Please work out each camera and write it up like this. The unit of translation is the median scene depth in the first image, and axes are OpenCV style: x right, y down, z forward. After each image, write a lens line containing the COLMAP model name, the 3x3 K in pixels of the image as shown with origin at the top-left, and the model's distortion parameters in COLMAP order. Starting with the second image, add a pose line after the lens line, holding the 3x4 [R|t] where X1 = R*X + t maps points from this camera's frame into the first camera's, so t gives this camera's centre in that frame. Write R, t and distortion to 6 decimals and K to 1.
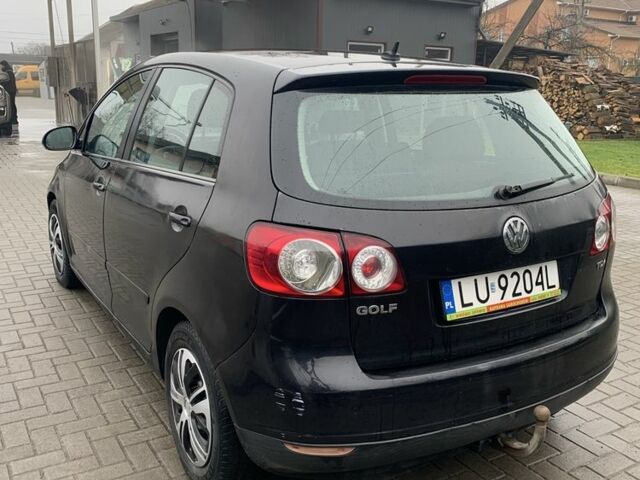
lens RADIAL K [[651.1, 0, 320.0], [0, 651.1, 240.0], [0, 0, 1]] dist [0.205894, -0.528708]
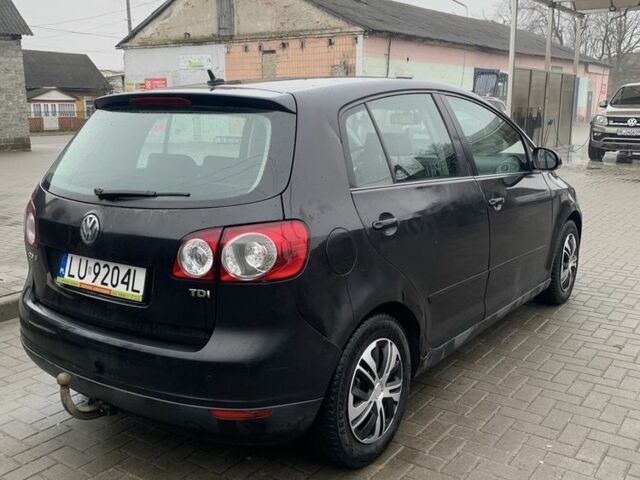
lens RADIAL K [[617.7, 0, 320.0], [0, 617.7, 240.0], [0, 0, 1]] dist [-0.004779, 1.153941]
pose [[0.362358, 0.179402, -0.914610, 1.427420], [-0.199464, 0.973492, 0.111926, -0.191466], [0.910445, 0.141875, 0.388537, 0.898742]]
